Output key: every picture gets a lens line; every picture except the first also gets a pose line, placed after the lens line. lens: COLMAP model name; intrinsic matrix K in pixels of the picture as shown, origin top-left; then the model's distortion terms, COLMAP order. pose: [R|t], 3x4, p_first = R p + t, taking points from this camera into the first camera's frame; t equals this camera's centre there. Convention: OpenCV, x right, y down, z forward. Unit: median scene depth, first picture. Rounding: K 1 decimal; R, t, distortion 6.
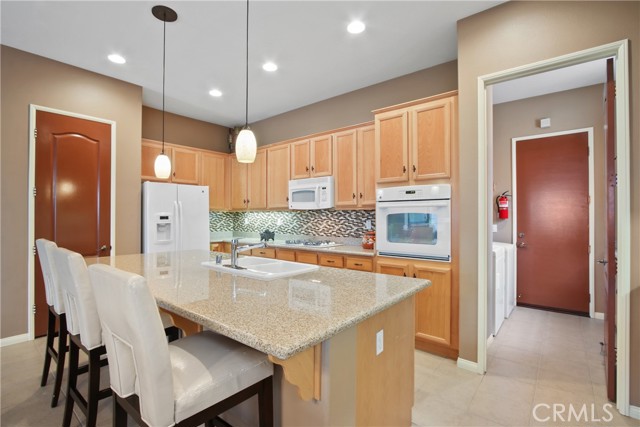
lens RADIAL K [[299.0, 0, 321.1], [0, 299.0, 216.2], [0, 0, 1]] dist [-0.012703, 0.000064]
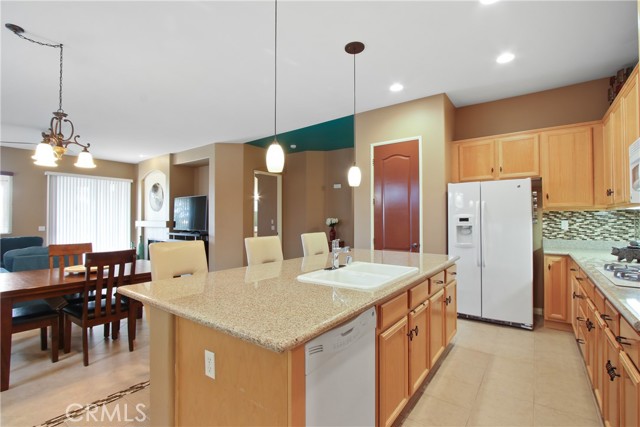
lens RADIAL K [[299.0, 0, 319.4], [0, 299.0, 215.8], [0, 0, 1]] dist [-0.012703, 0.000064]
pose [[0.055512, -0.013532, -0.998366, 0.513100], [0.003777, 0.999904, -0.013343, 0.004831], [0.998451, -0.003030, 0.055557, 0.644358]]
